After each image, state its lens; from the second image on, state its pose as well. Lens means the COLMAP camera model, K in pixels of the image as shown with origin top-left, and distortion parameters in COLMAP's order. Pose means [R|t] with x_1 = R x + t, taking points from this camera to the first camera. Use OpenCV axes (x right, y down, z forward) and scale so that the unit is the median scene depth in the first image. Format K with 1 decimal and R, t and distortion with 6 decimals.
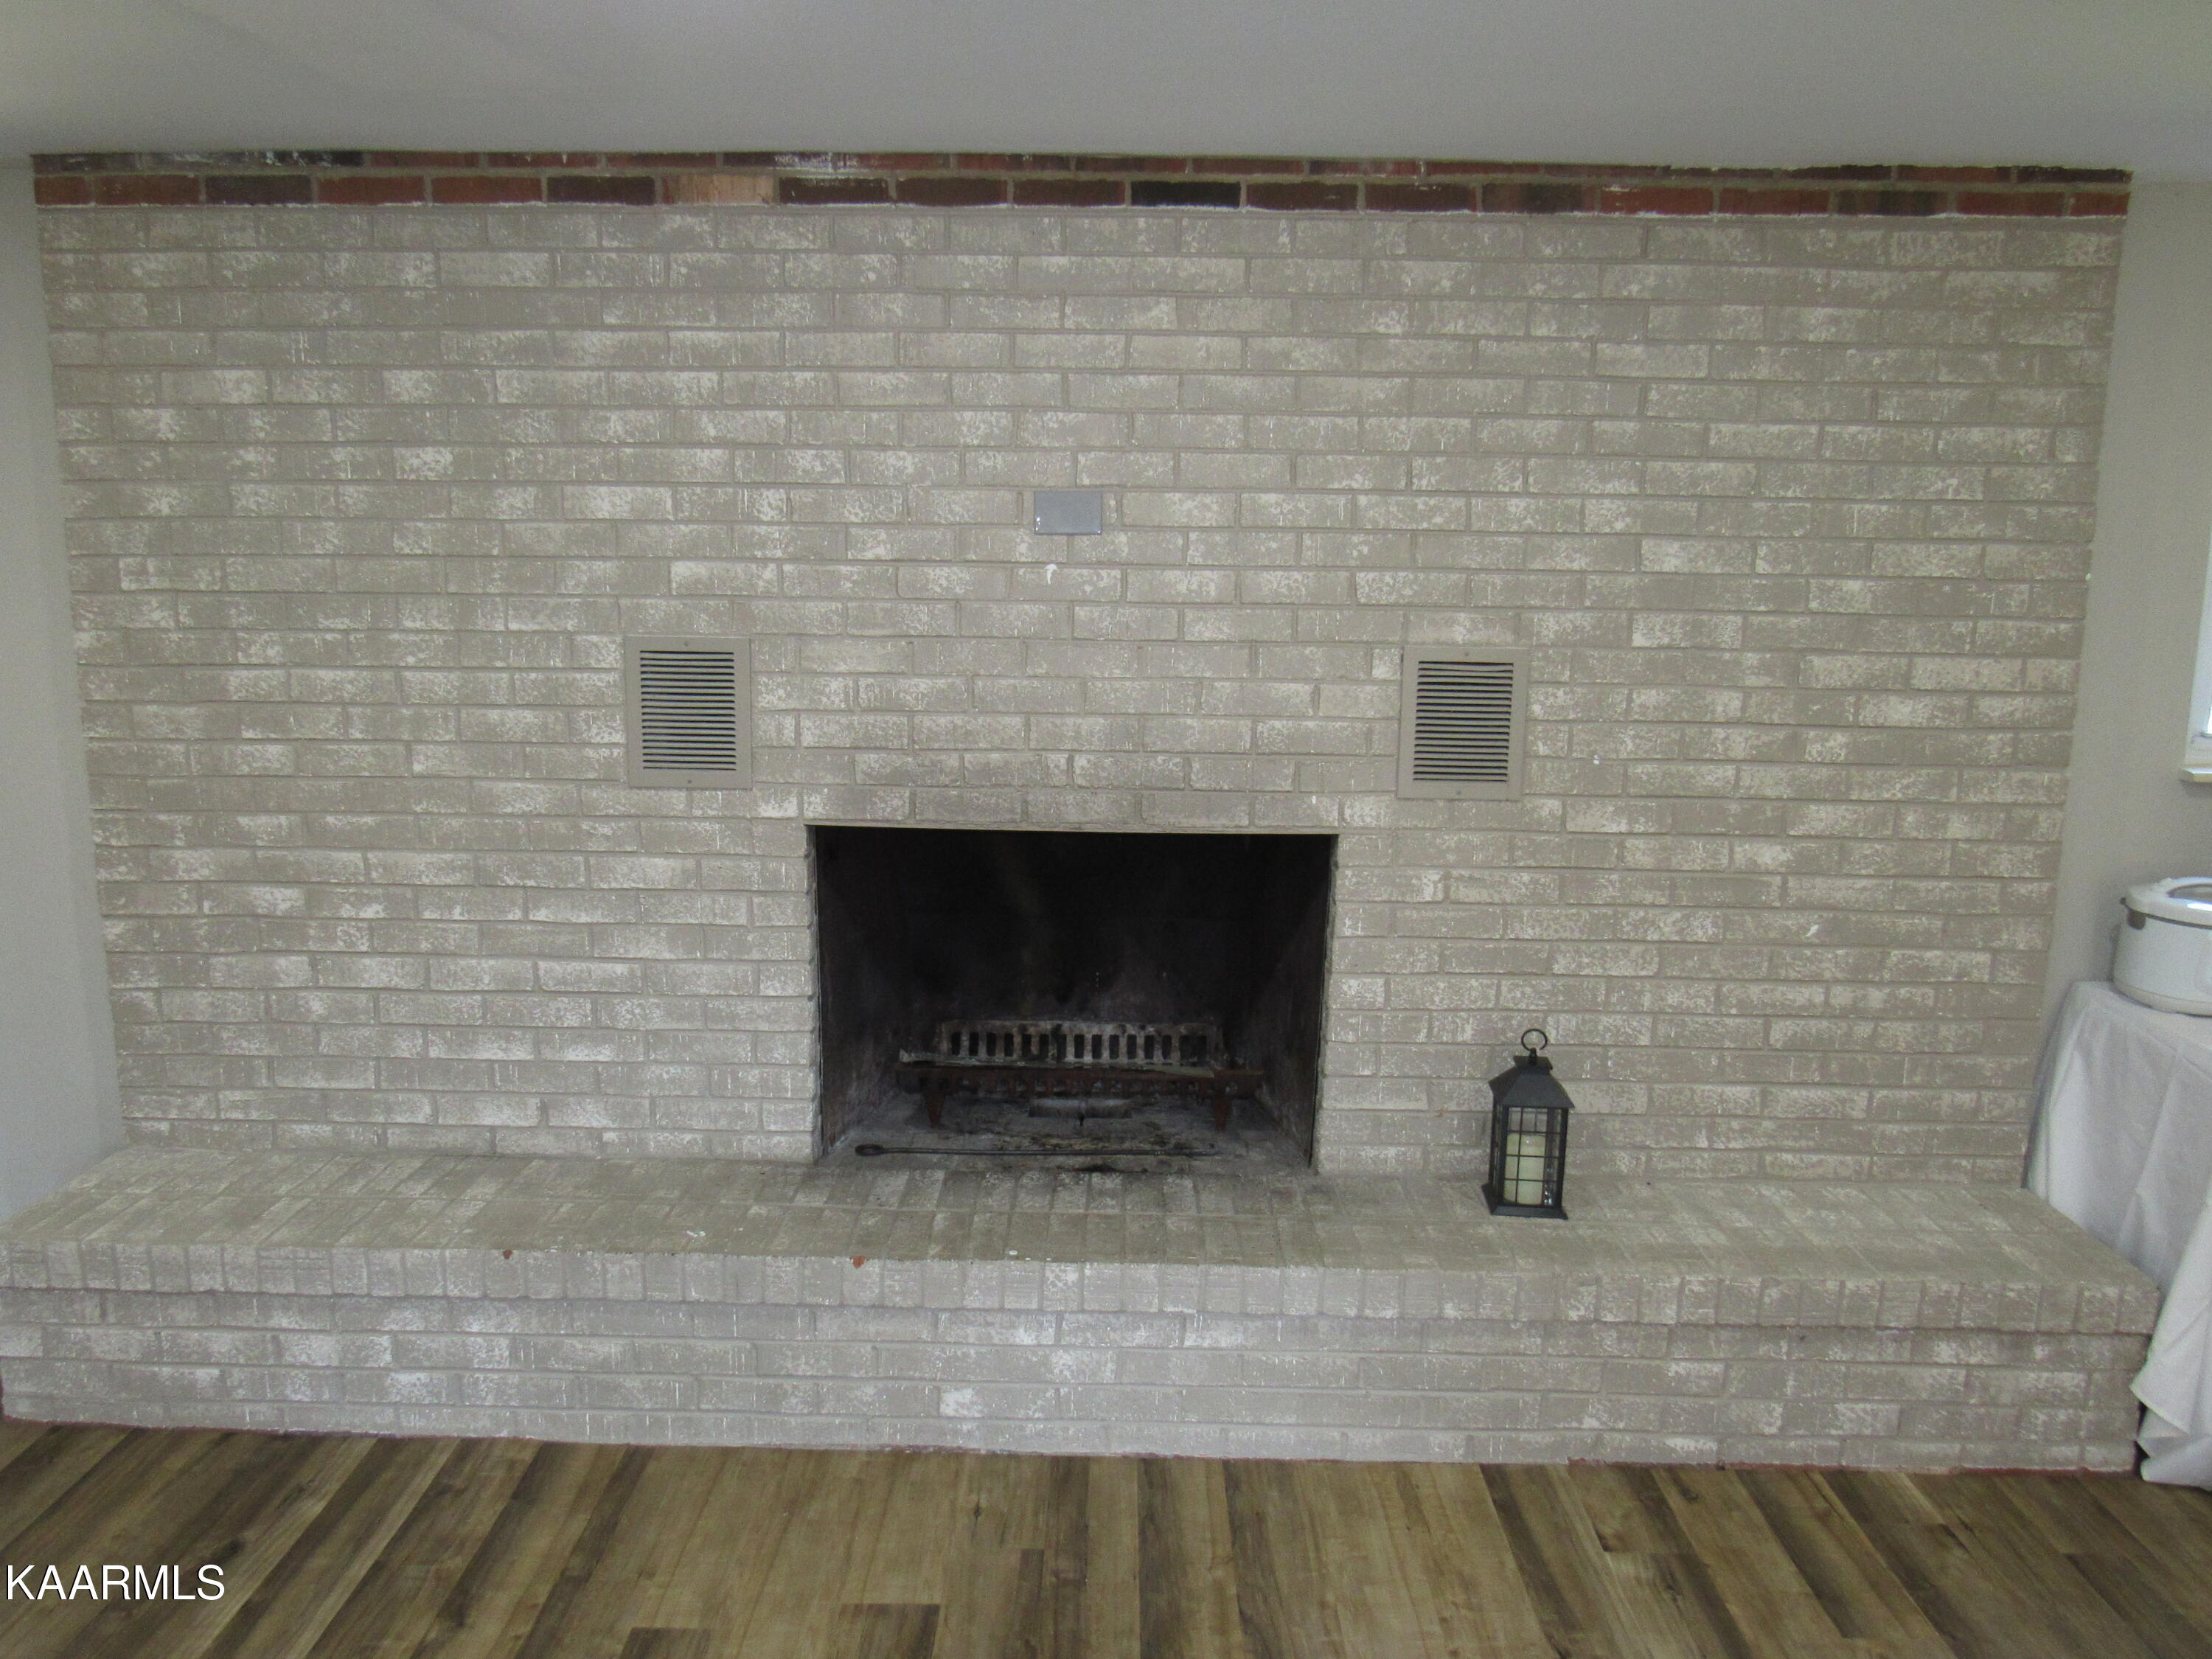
lens RADIAL K [[1569.7, 0, 1078.1], [0, 1569.7, 831.7], [0, 0, 1]] dist [-0.014507, -0.000073]
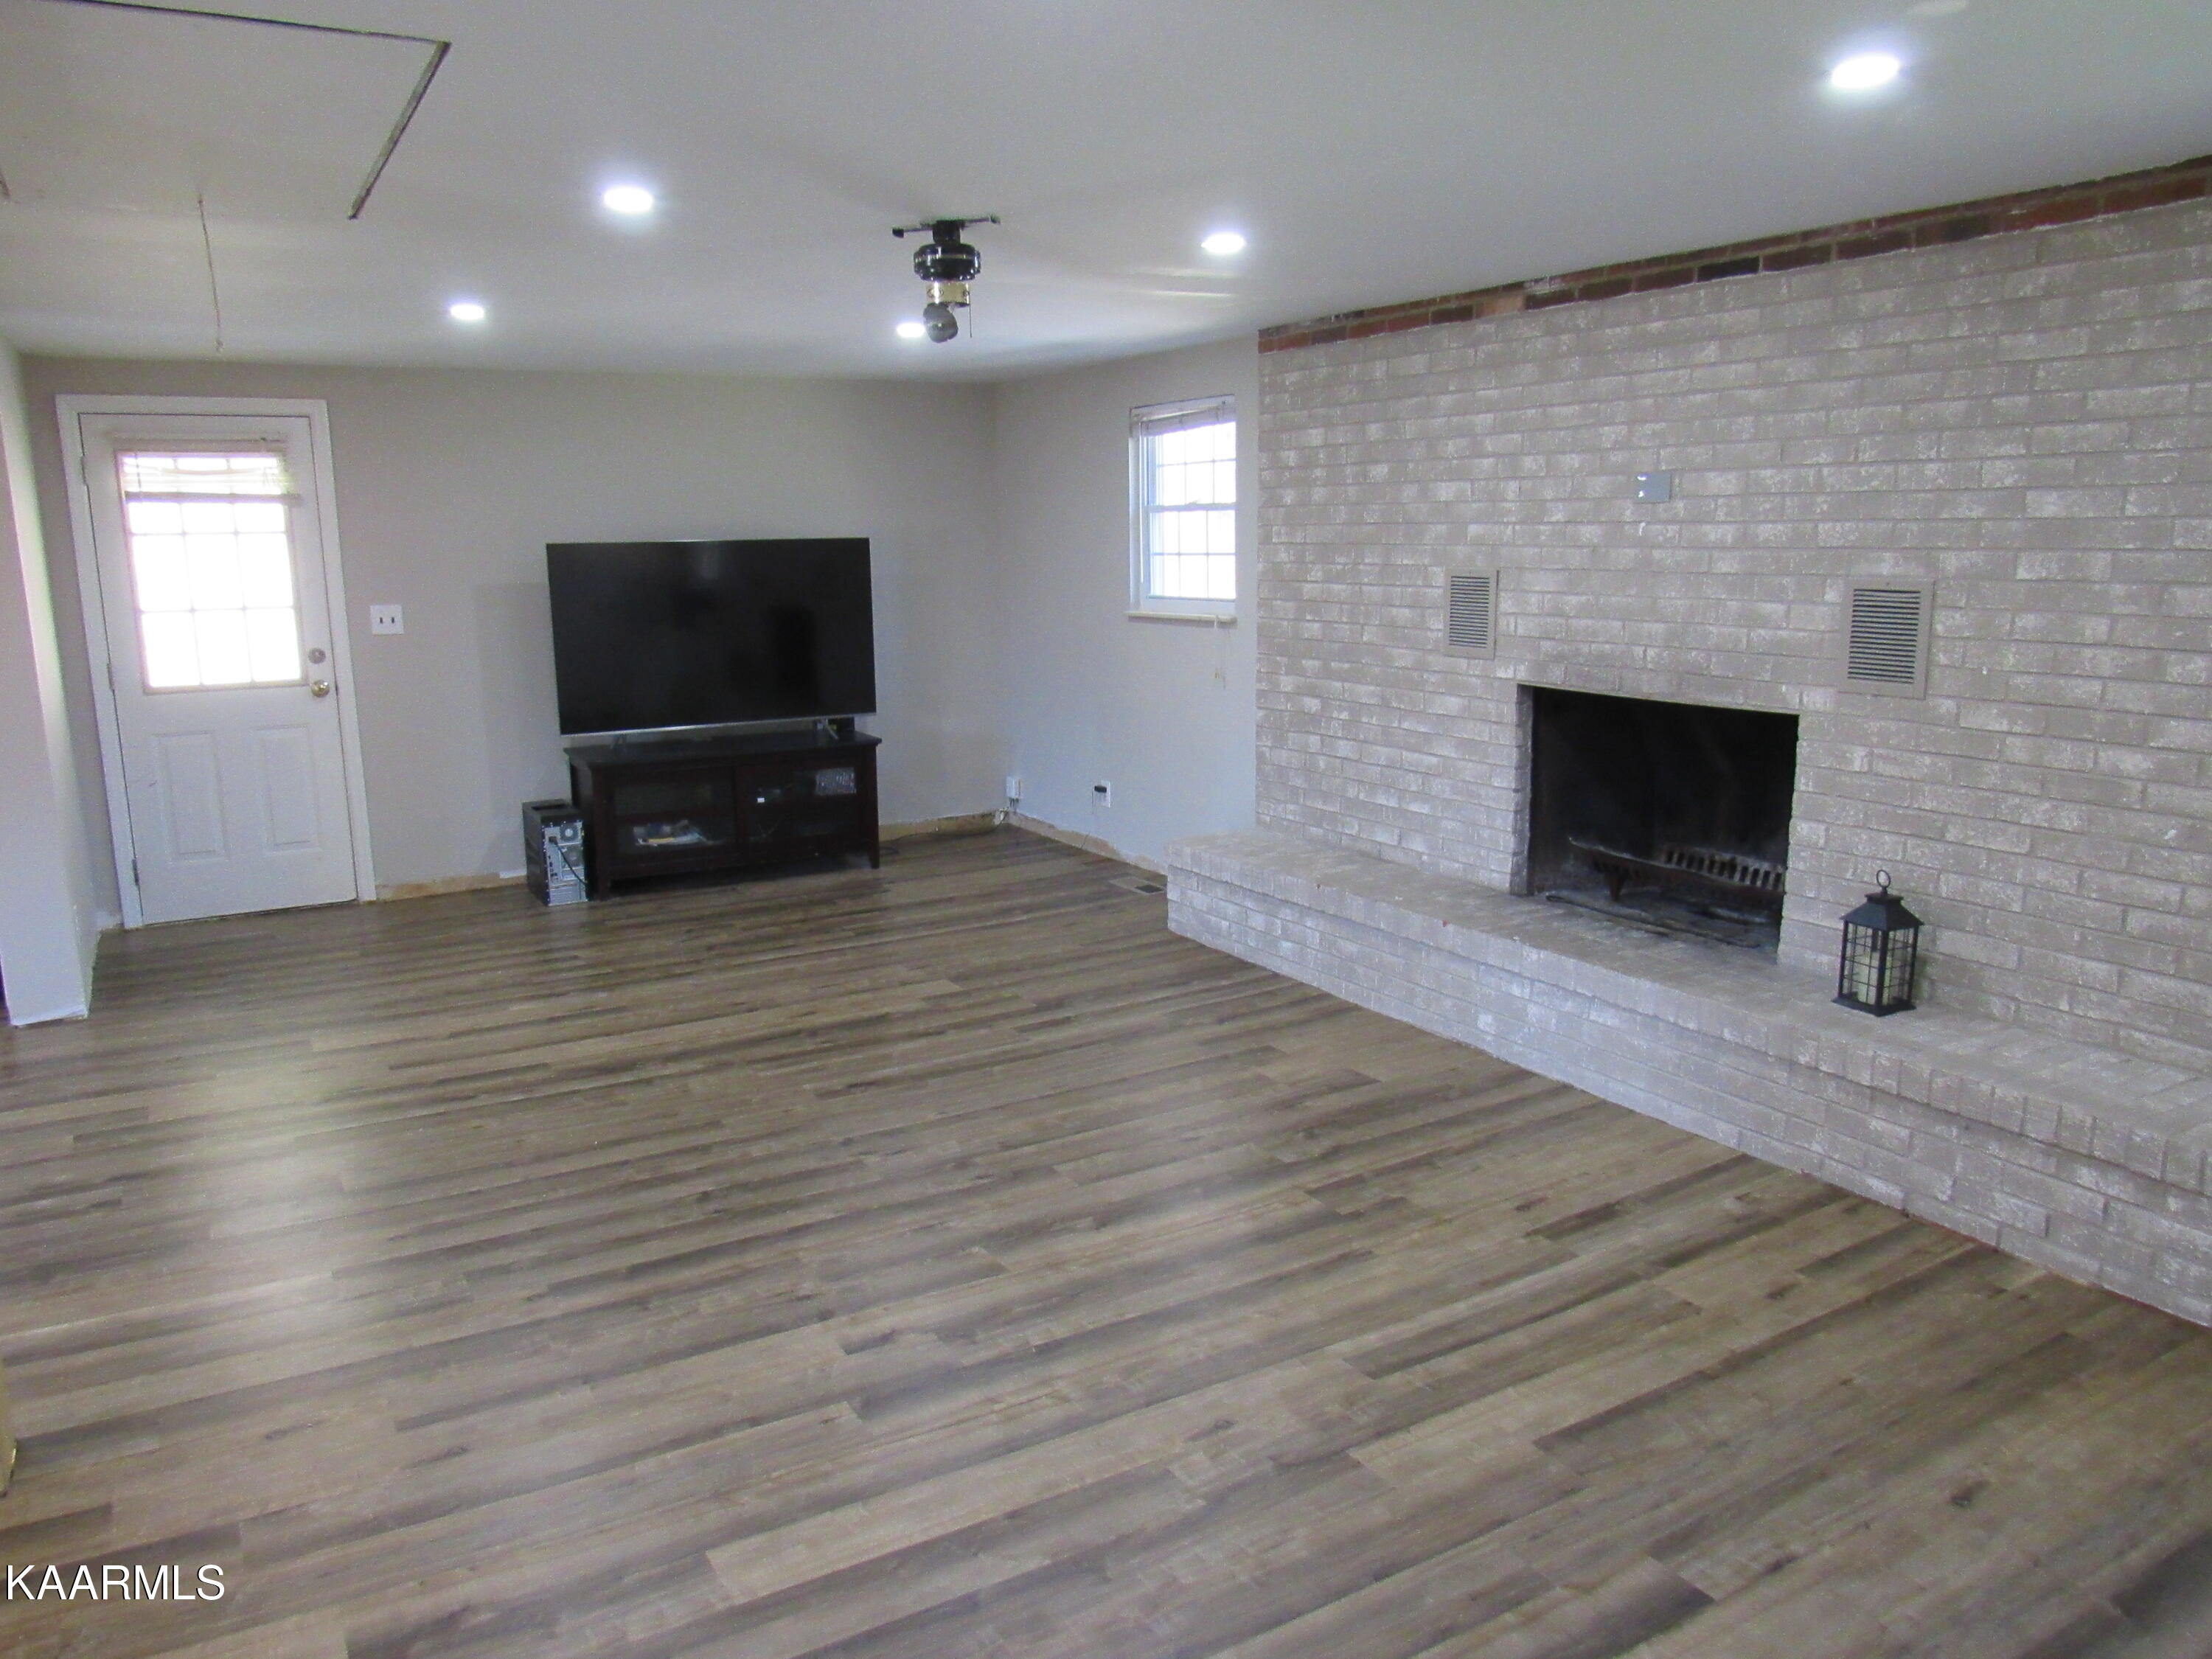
lens RADIAL K [[1597.2, 0, 1106.0], [0, 1597.2, 829.5], [0, 0, 1]] dist [-0.018897, 0.058750]
pose [[0.530746, 0.141932, -0.835562, 1.052683], [-0.127832, 0.988005, 0.086629, 0.059309], [0.837835, 0.060834, 0.542523, -0.271837]]
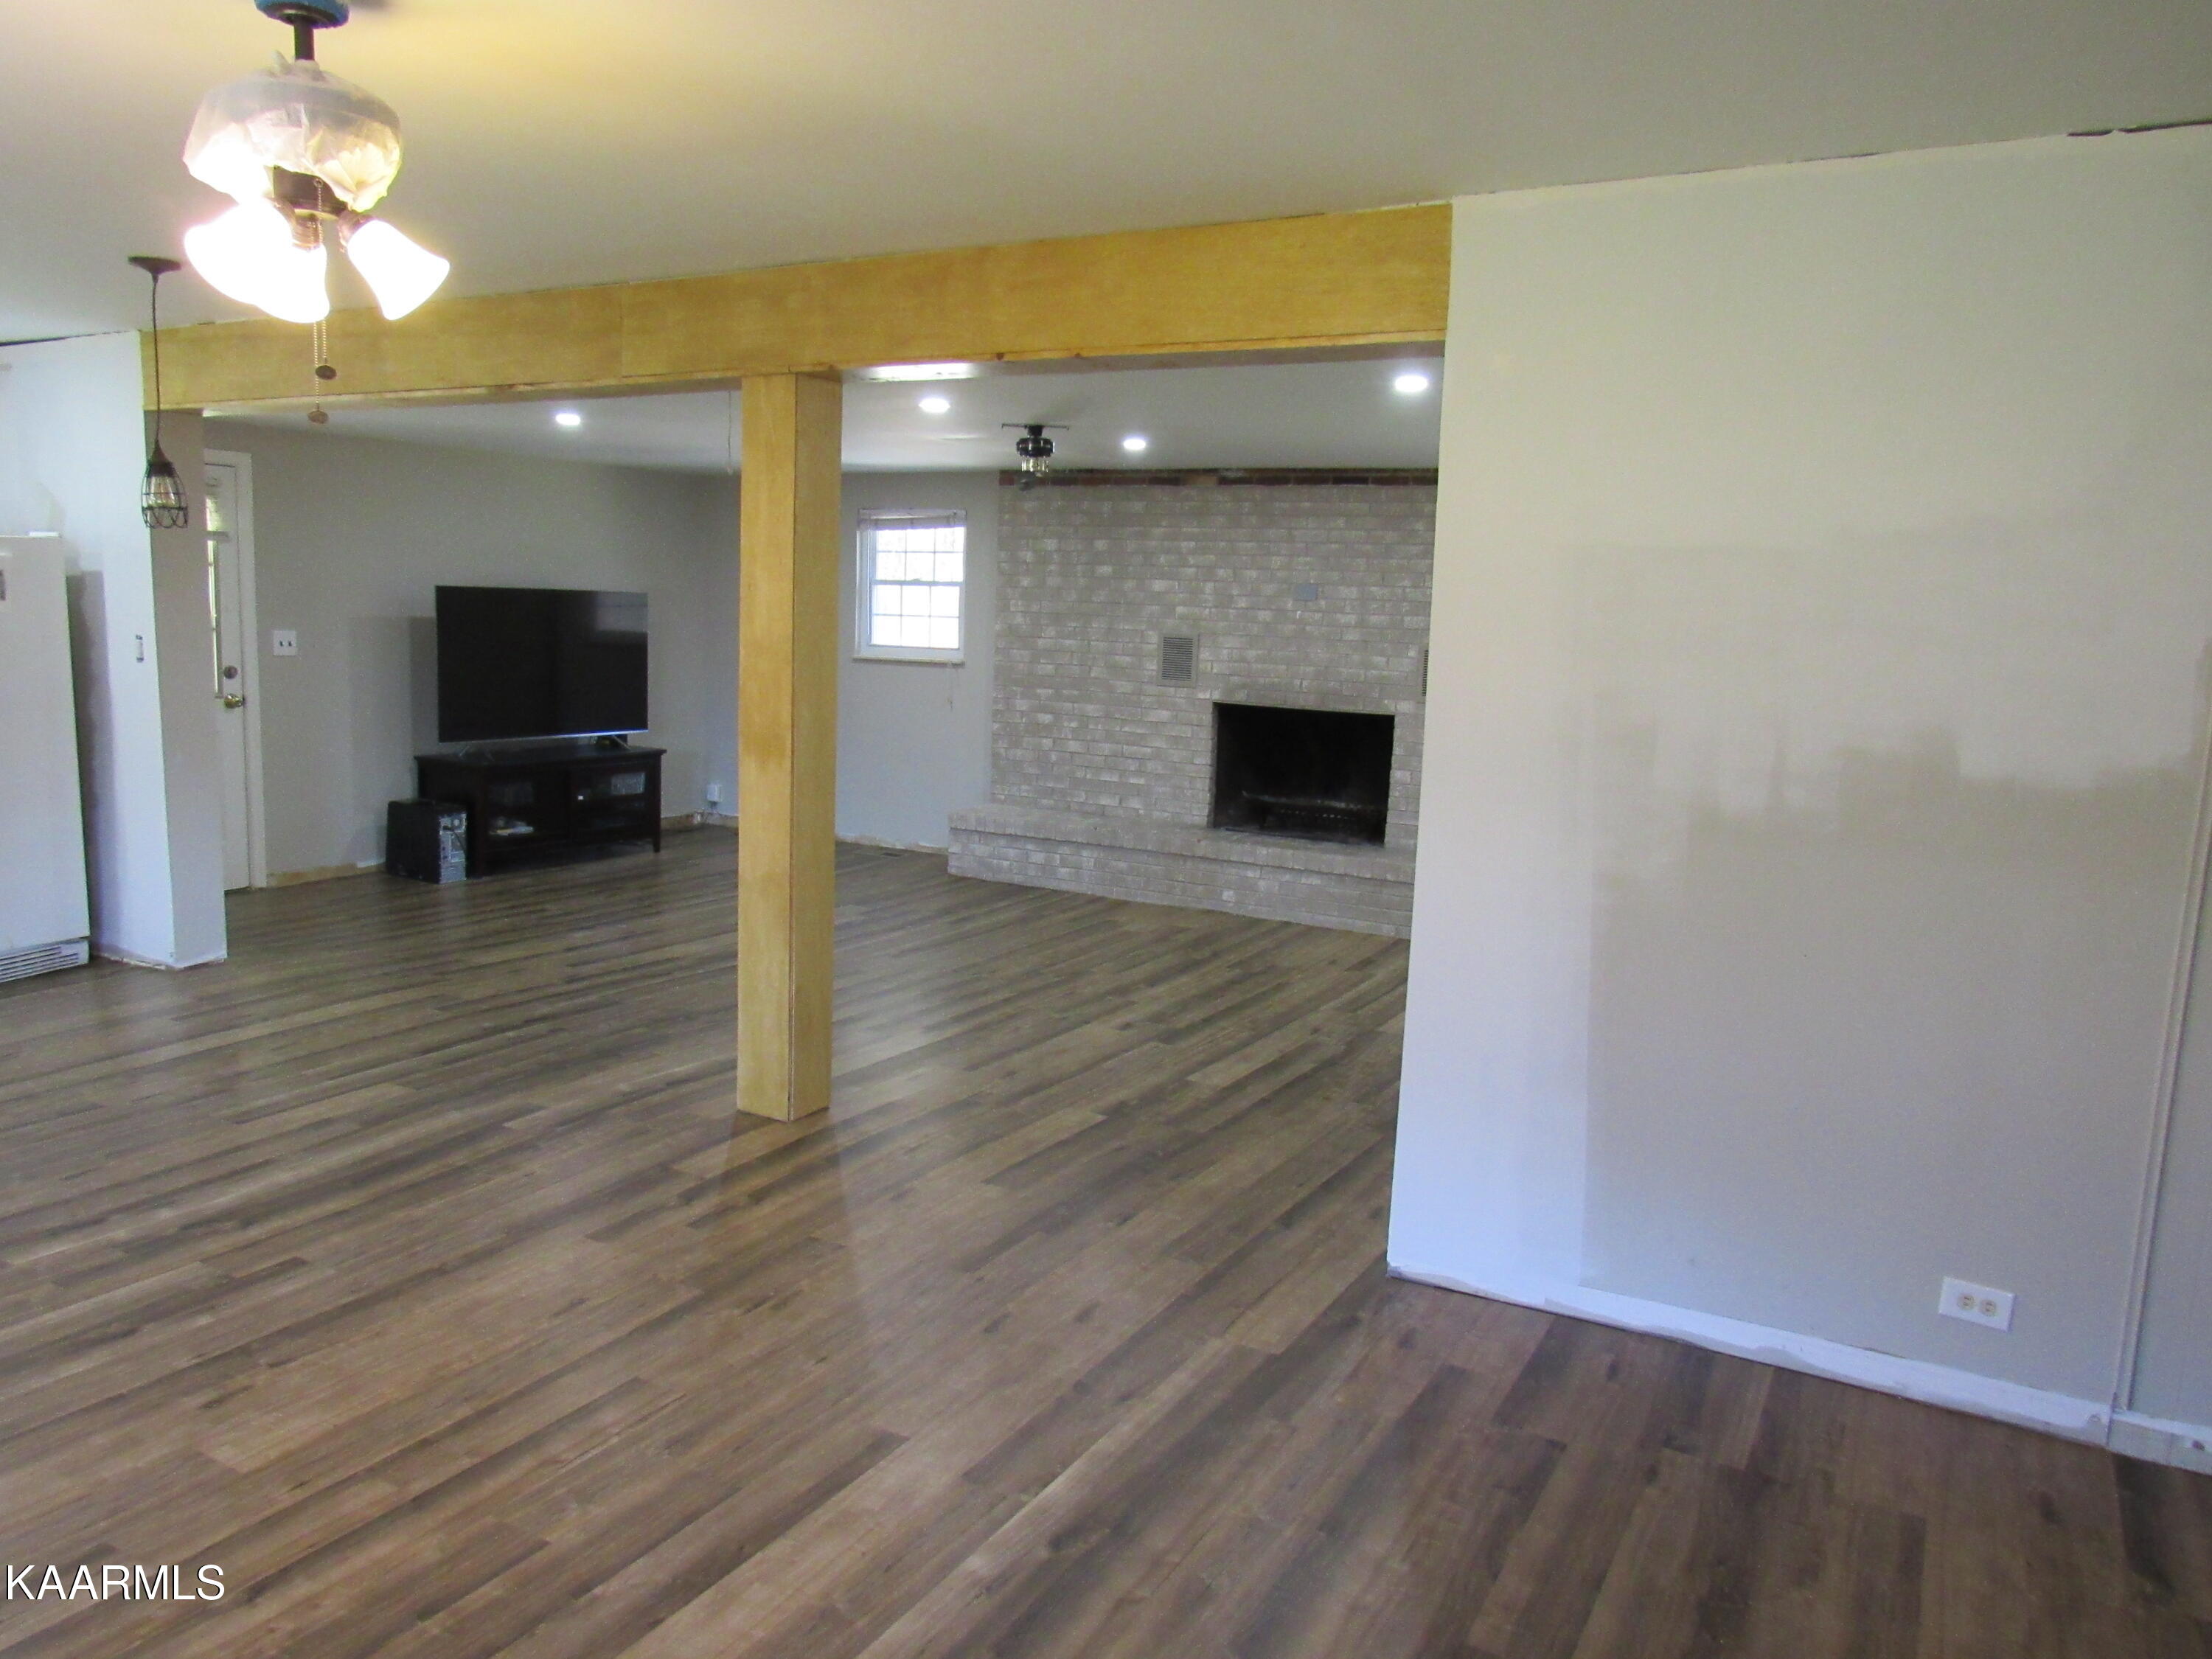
lens RADIAL K [[1586.4, 0, 1114.0], [0, 1586.4, 842.3], [0, 0, 1]] dist [-0.019791, 0.006565]
pose [[0.886162, 0.091311, -0.454290, 1.005765], [-0.107982, 0.994094, -0.010825, 0.303539], [0.450618, 0.058647, 0.890788, -1.627105]]
